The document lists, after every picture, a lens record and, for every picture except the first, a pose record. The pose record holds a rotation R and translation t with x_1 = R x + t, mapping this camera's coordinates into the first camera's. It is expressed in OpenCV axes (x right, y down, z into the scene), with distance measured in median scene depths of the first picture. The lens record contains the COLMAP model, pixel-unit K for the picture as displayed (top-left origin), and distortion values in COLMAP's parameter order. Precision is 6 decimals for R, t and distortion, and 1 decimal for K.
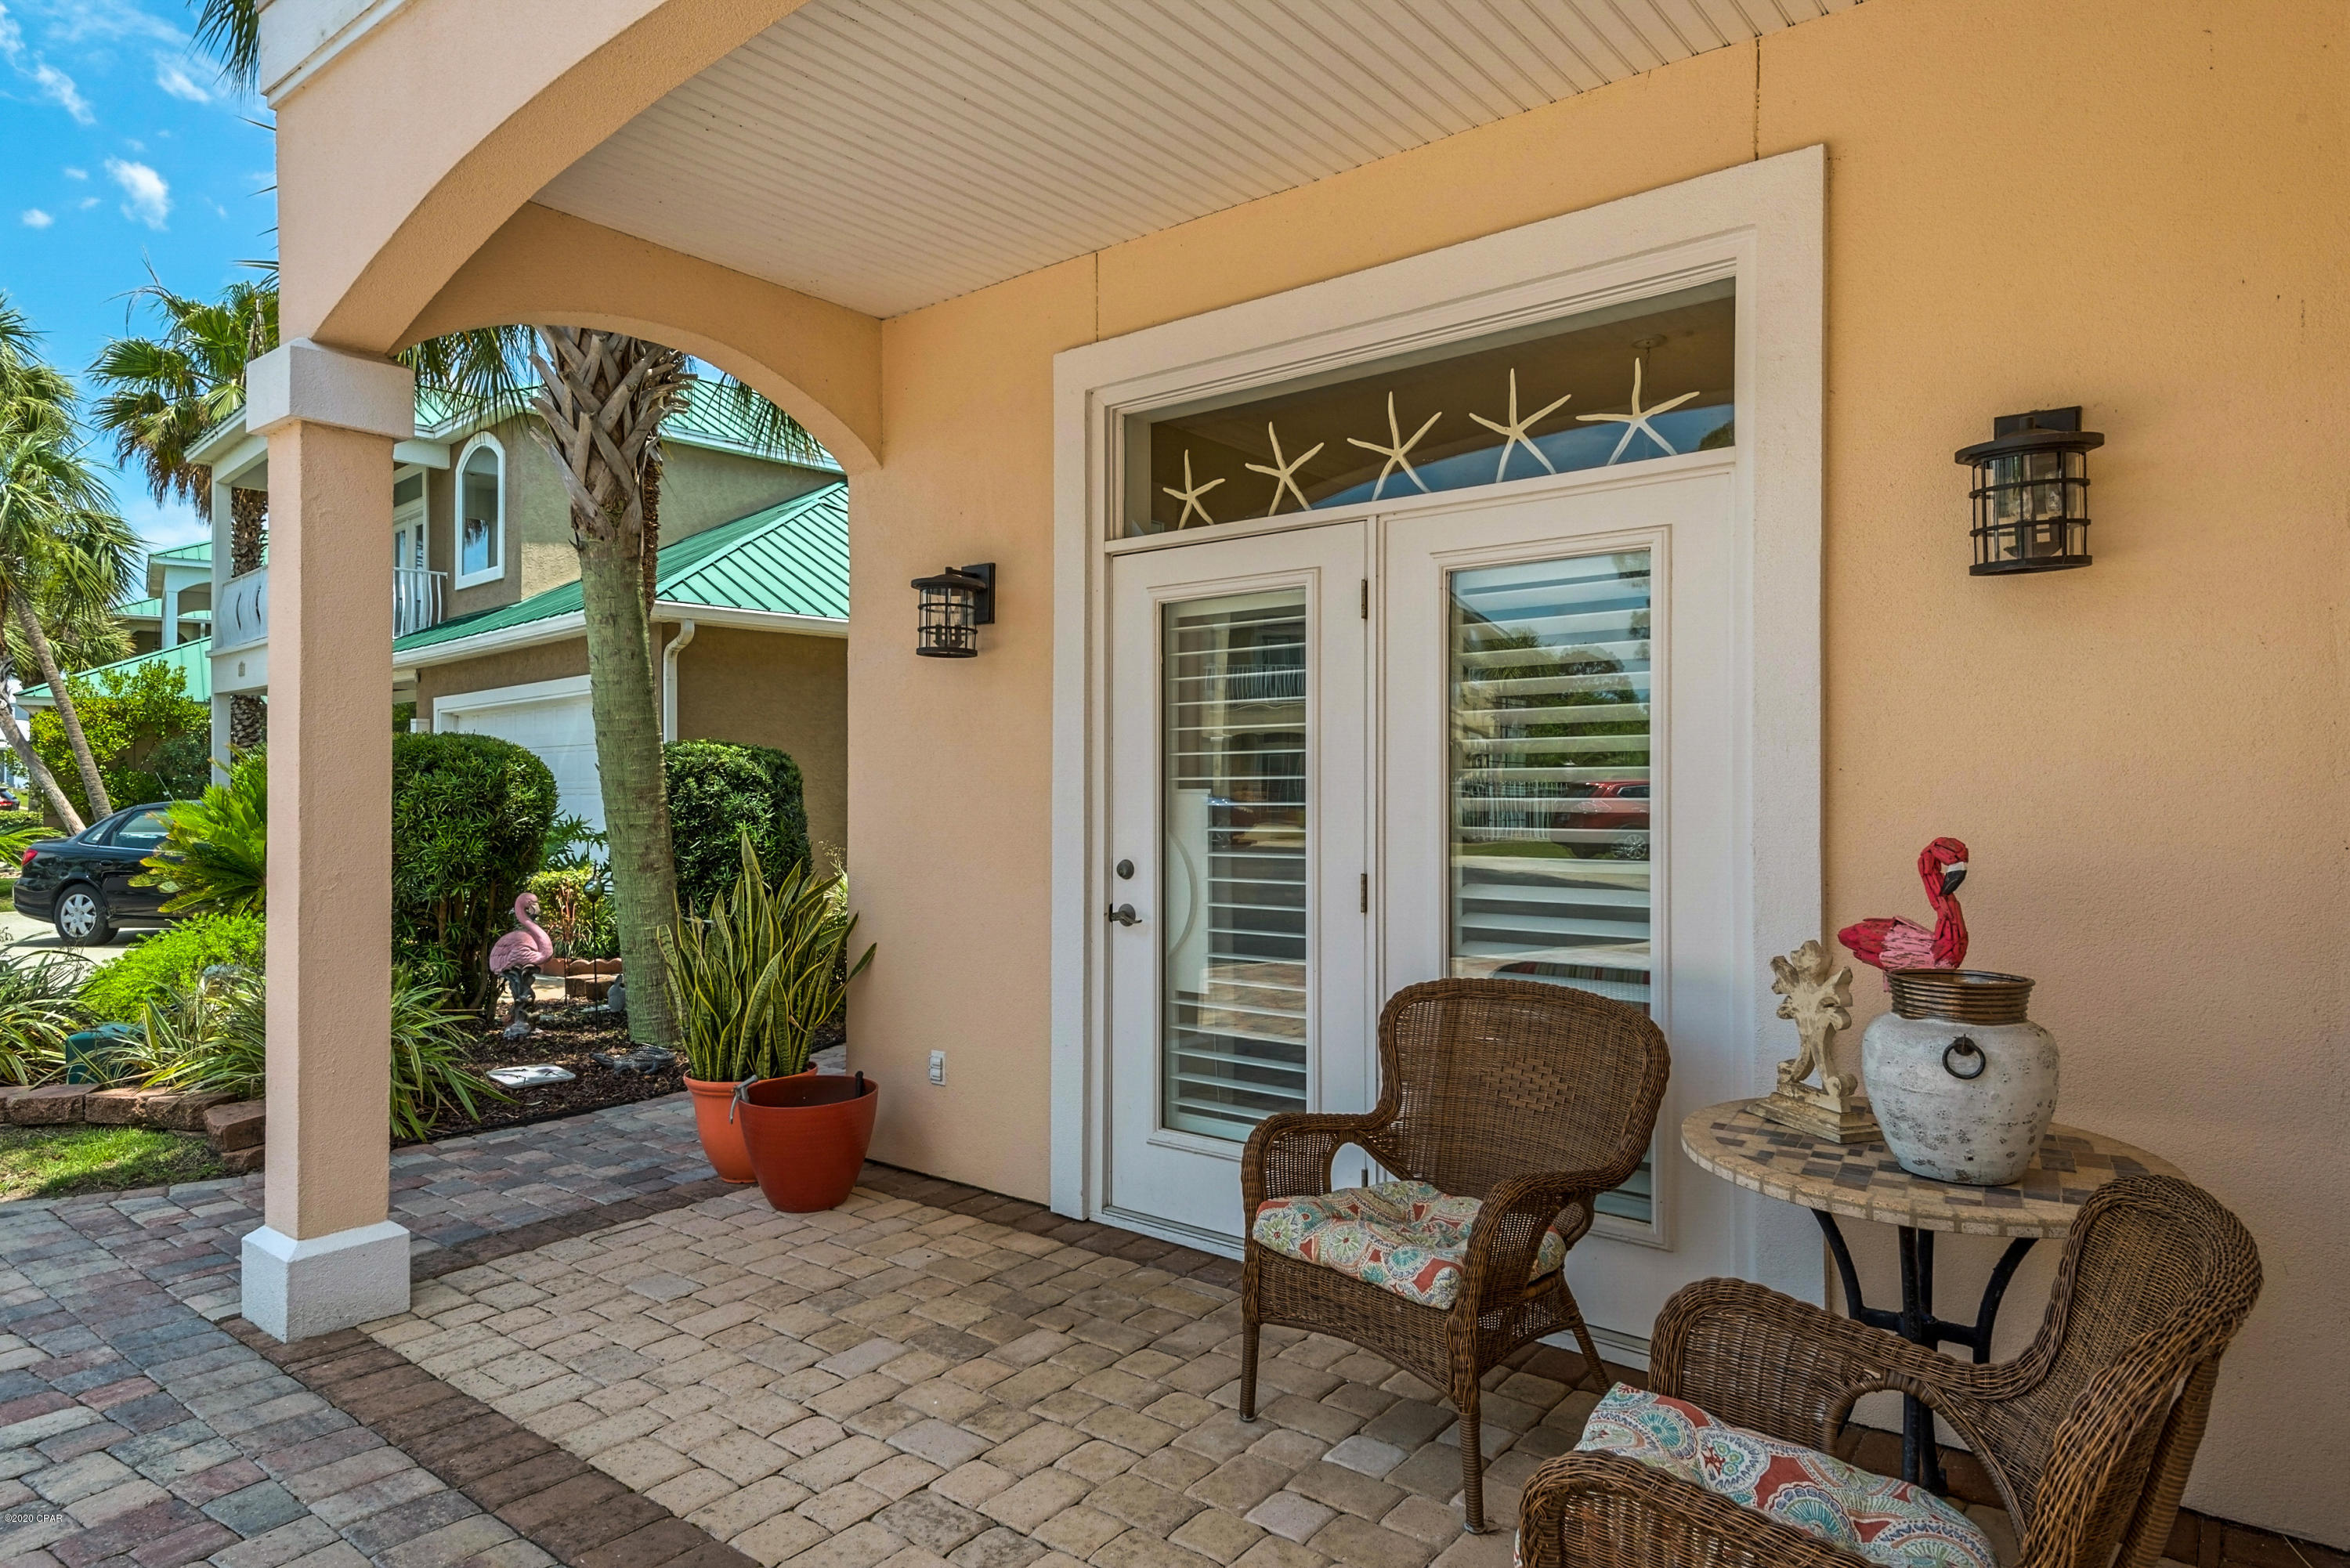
lens RADIAL K [[1368.5, 0, 1182.6], [0, 1368.5, 764.9], [0, 0, 1]] dist [0.024799, -0.005749]
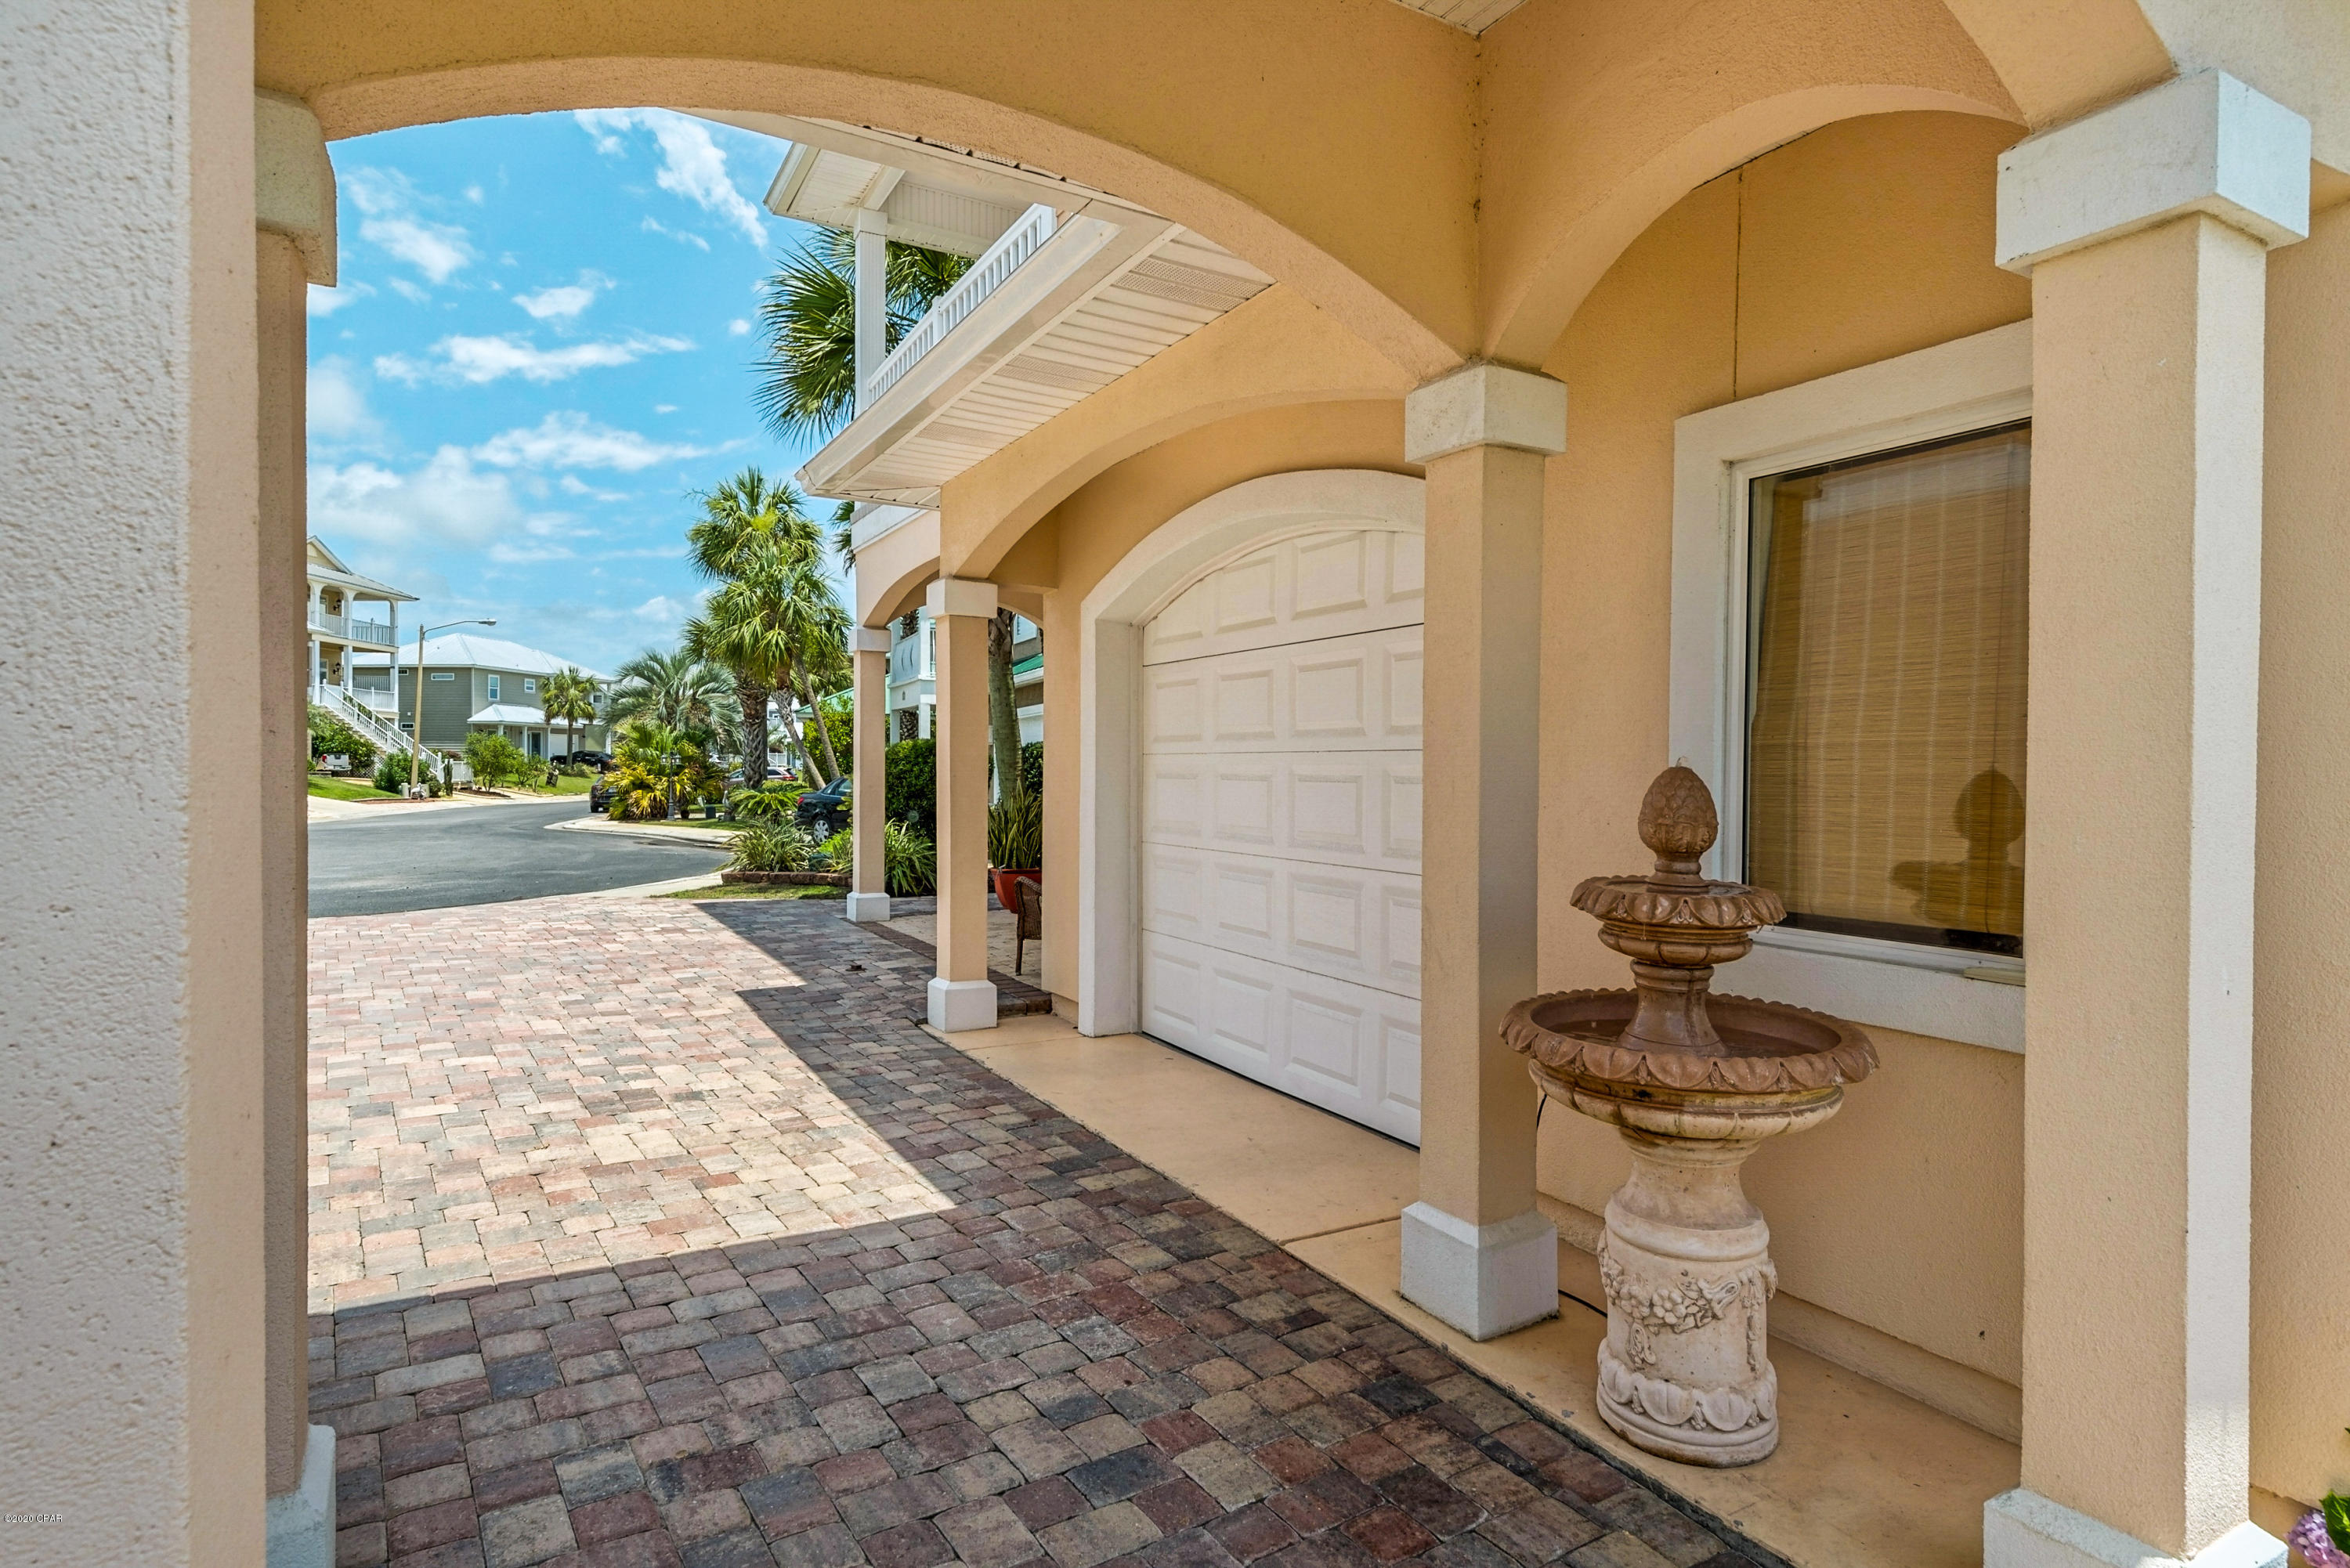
lens RADIAL K [[1248.3, 0, 1192.5], [0, 1248.3, 786.7], [0, 0, 1]] dist [0.030305, -0.015119]
pose [[0.923579, 0.014649, -0.383128, 0.225753], [-0.005734, 0.999686, 0.024401, 0.001121], [0.383365, -0.020339, 0.923373, -0.264909]]
